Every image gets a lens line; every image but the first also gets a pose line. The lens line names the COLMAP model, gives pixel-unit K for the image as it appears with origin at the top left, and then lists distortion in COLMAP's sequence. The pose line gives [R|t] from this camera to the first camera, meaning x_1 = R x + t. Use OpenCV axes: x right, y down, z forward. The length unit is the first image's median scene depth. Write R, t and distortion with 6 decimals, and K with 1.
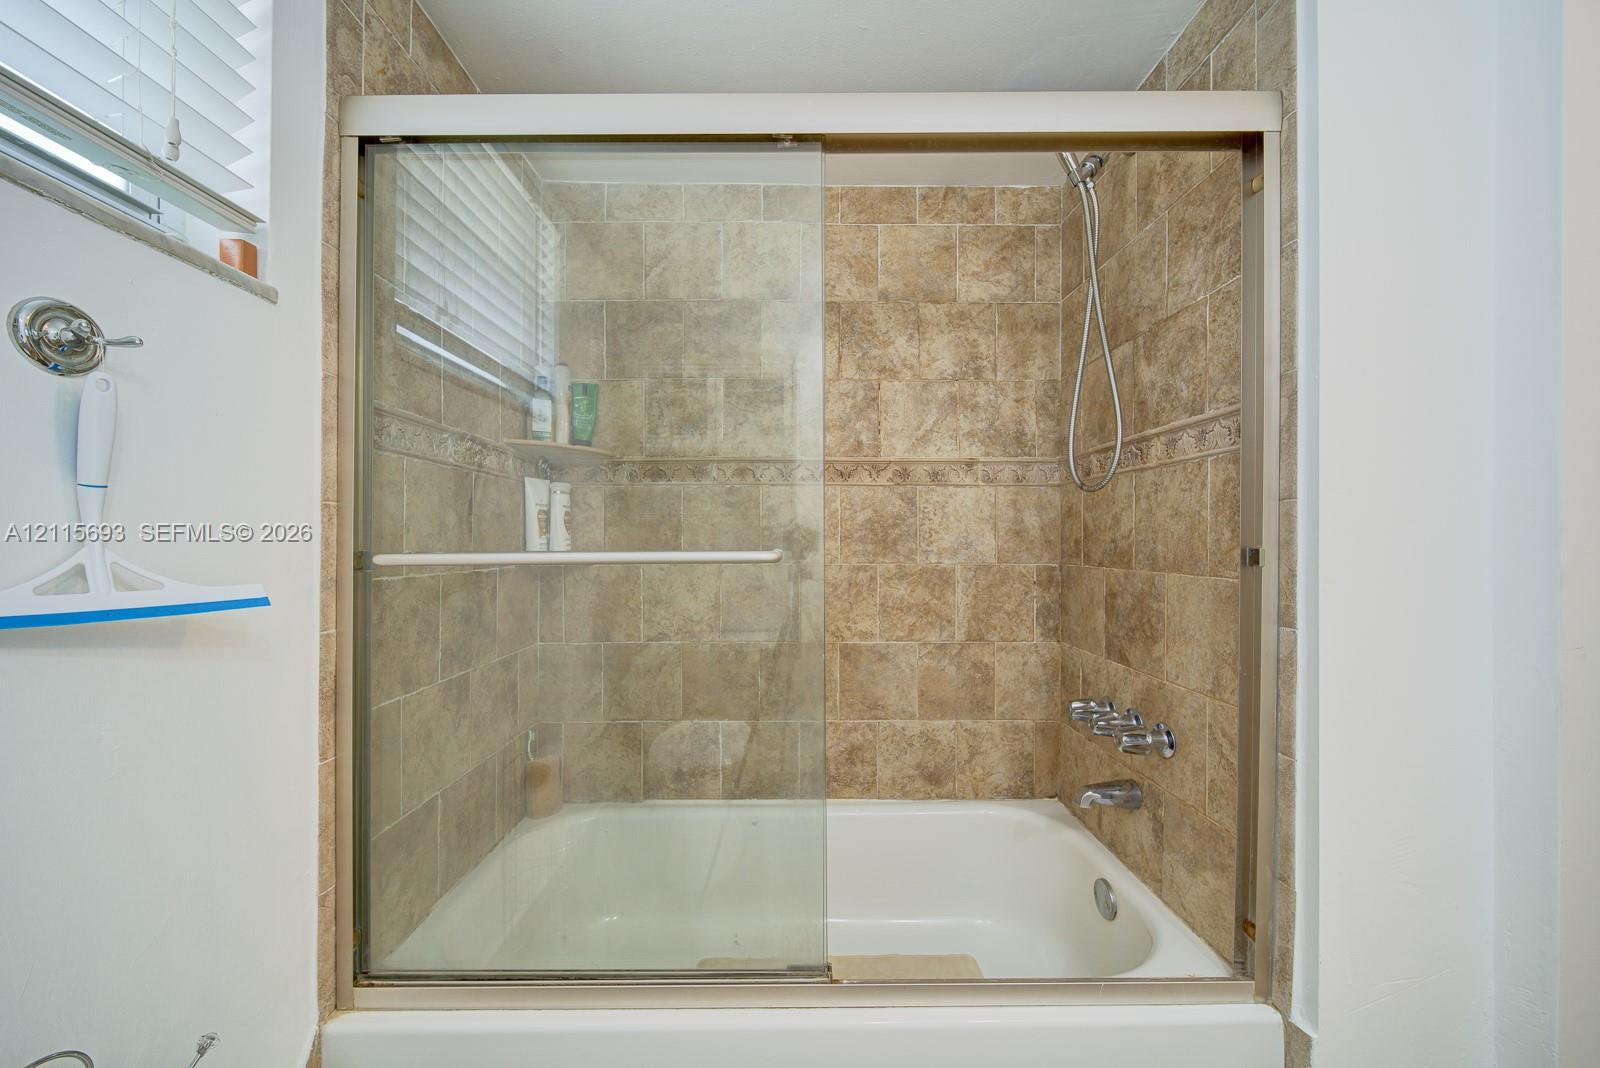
lens RADIAL K [[569.1, 0, 800.3], [0, 569.1, 539.0], [0, 0, 1]] dist [0.000662, -0.000043]
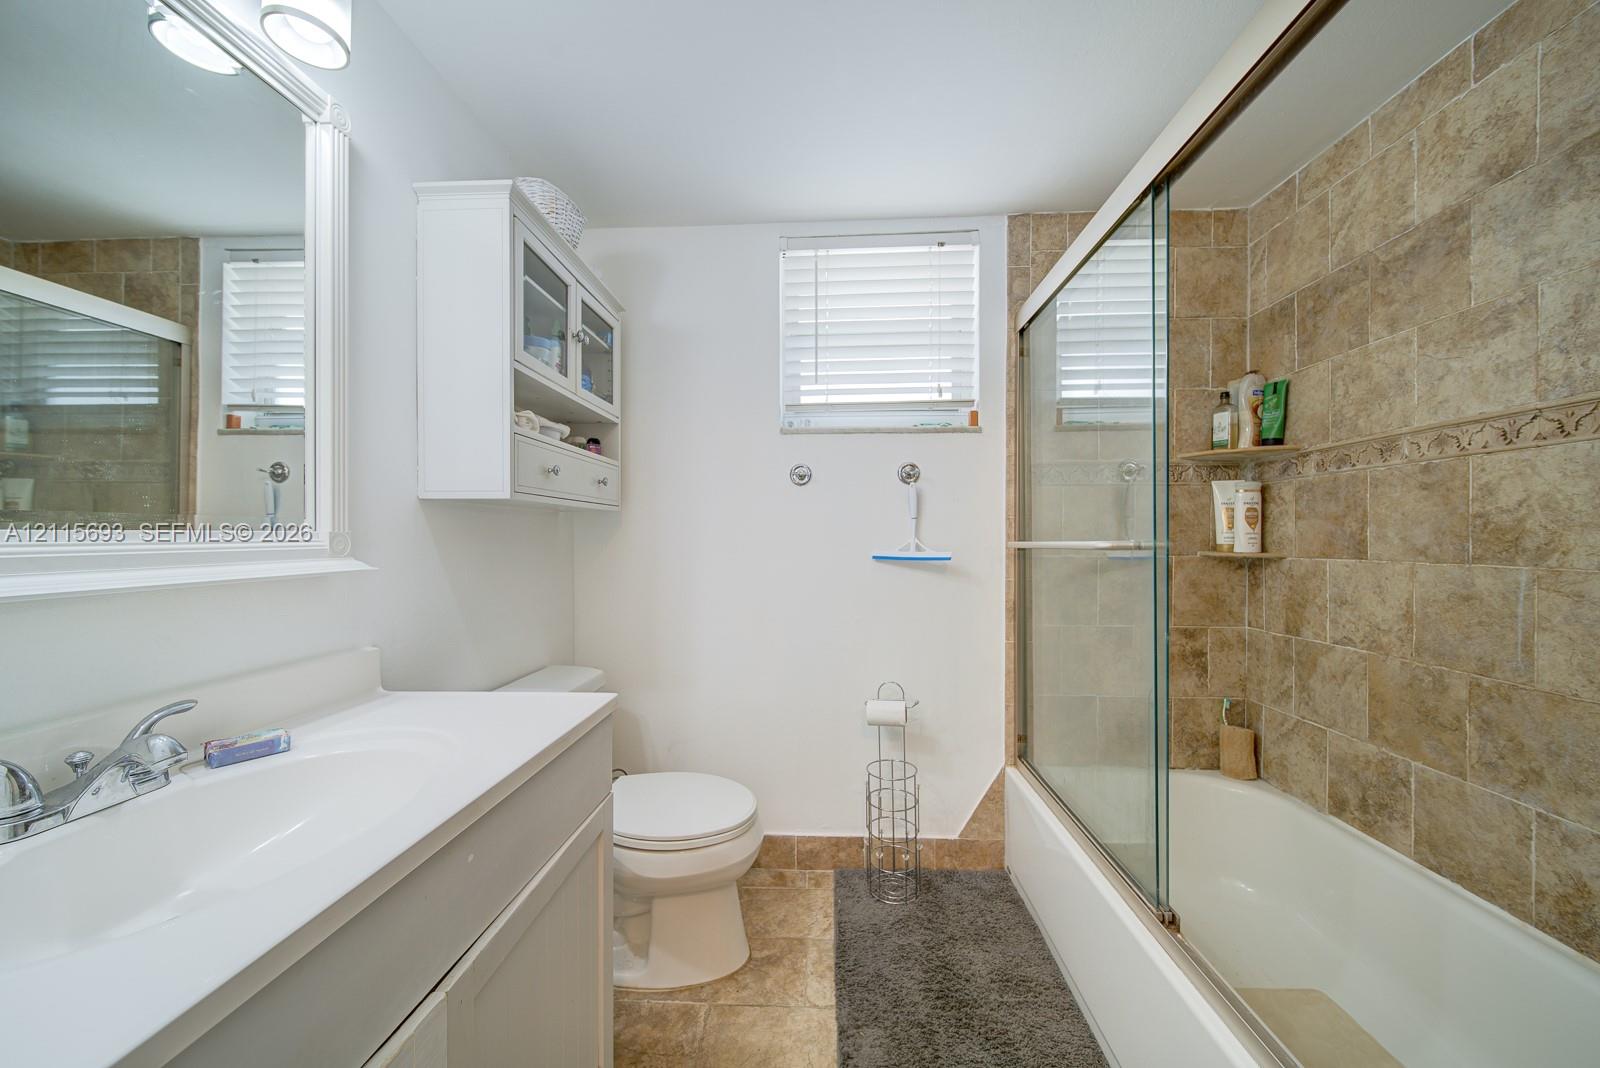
lens RADIAL K [[577.4, 0, 800.0], [0, 577.4, 534.0], [0, 0, 1]] dist [0.000340, -0.000097]
pose [[-0.057267, -0.007213, -0.998333, 0.711572], [0.005302, 0.999958, -0.007529, 0.005382], [0.998345, -0.005725, -0.057227, 0.196395]]
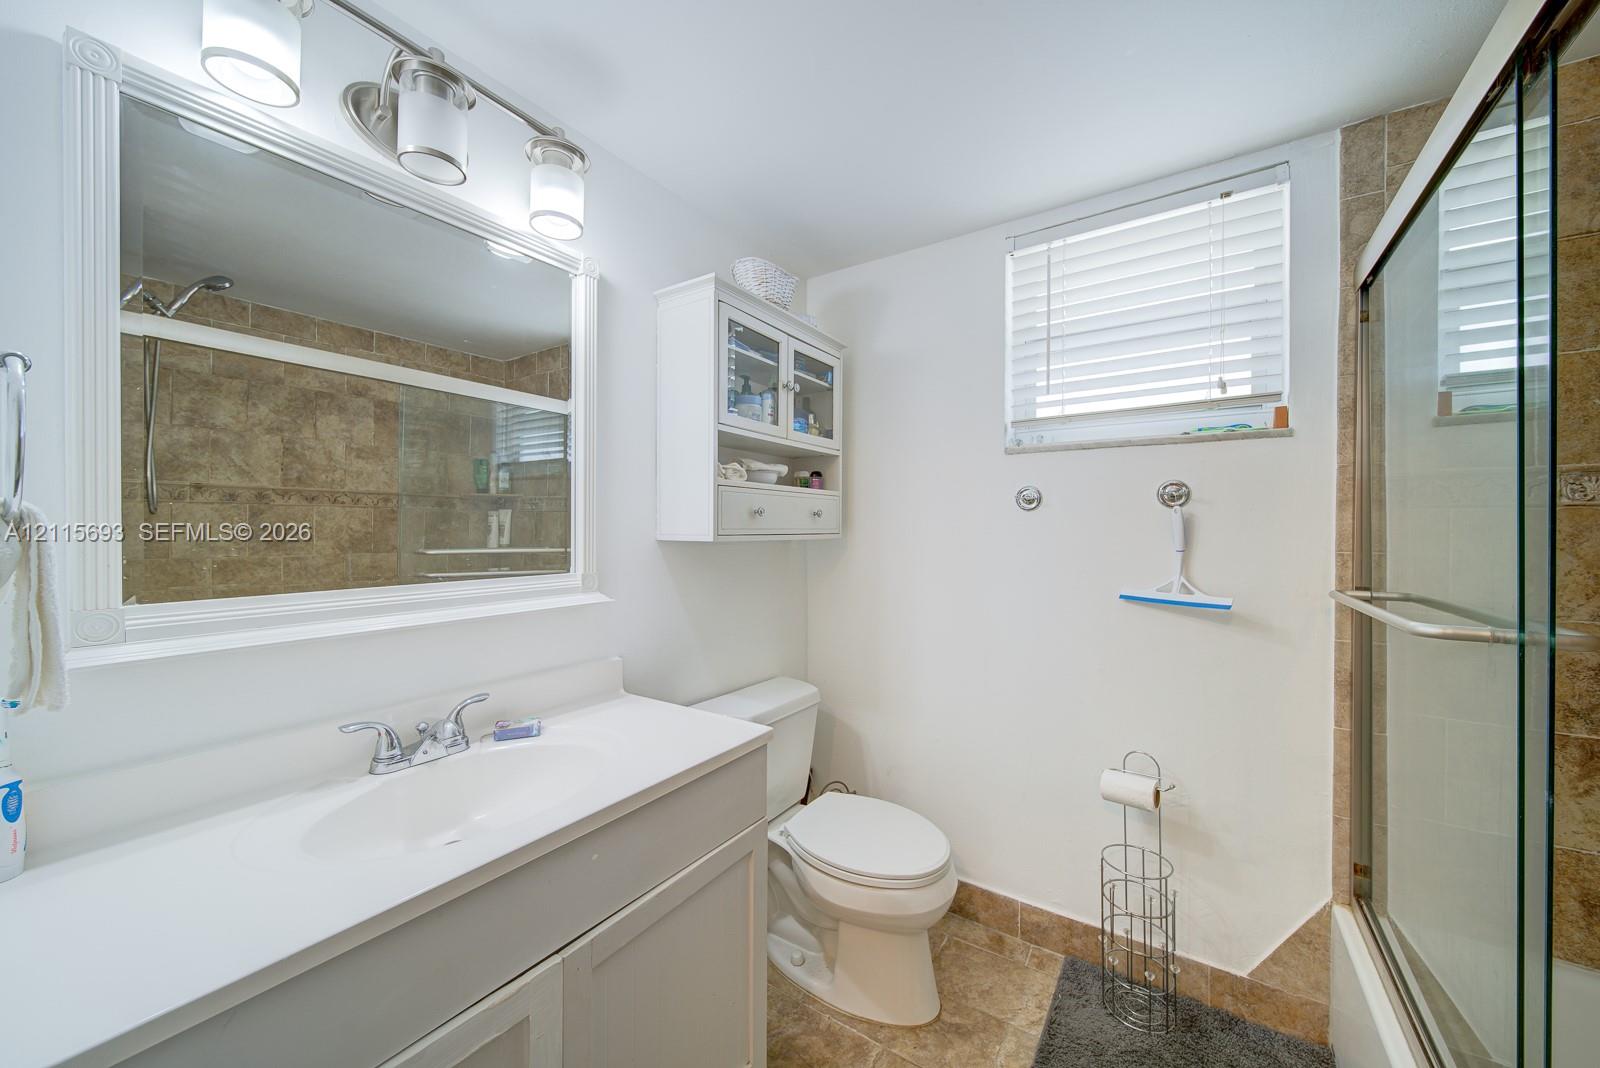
lens RADIAL K [[583.9, 0, 795.1], [0, 583.9, 524.2], [0, 0, 1]] dist [-0.001368, -0.000141]
pose [[-0.566617, -0.011419, -0.823902, 0.655377], [-0.005455, 0.999934, -0.010107, -0.061723], [0.823963, -0.001232, -0.566642, 0.375250]]
